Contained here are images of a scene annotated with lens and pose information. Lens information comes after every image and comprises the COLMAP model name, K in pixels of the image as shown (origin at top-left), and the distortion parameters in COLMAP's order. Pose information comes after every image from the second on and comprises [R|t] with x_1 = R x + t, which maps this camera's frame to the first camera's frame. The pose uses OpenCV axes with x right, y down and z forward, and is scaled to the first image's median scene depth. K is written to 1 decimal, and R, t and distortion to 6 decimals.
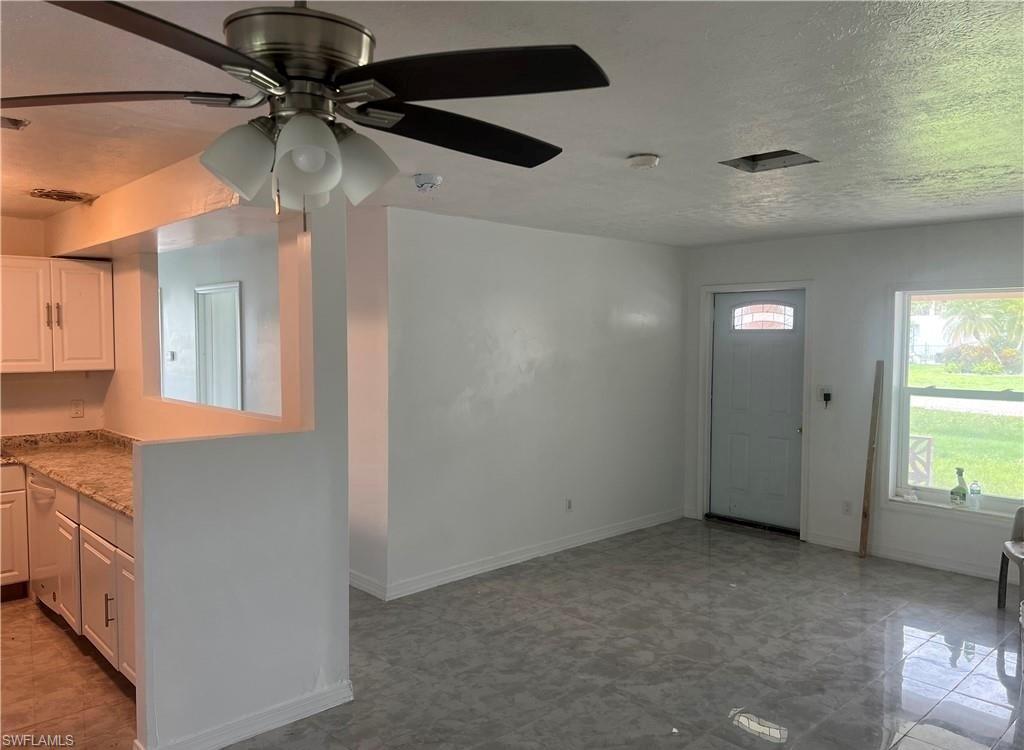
lens RADIAL K [[760.2, 0, 511.9], [0, 760.2, 393.4], [0, 0, 1]] dist [0.068918, -0.082423]
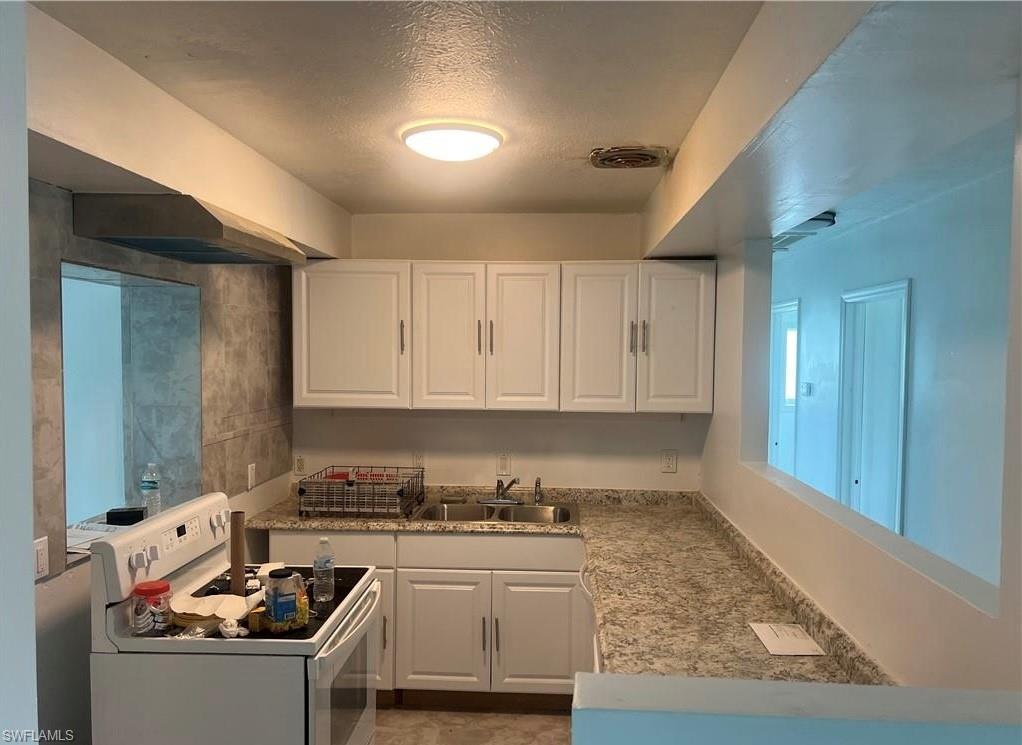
lens RADIAL K [[753.1, 0, 511.6], [0, 753.1, 385.5], [0, 0, 1]] dist [0.000712, -0.003424]
pose [[0.674980, 0.036629, -0.736926, -0.137463], [-0.060661, 0.998141, -0.005949, -0.041784], [0.735338, 0.048718, 0.675947, 0.408170]]
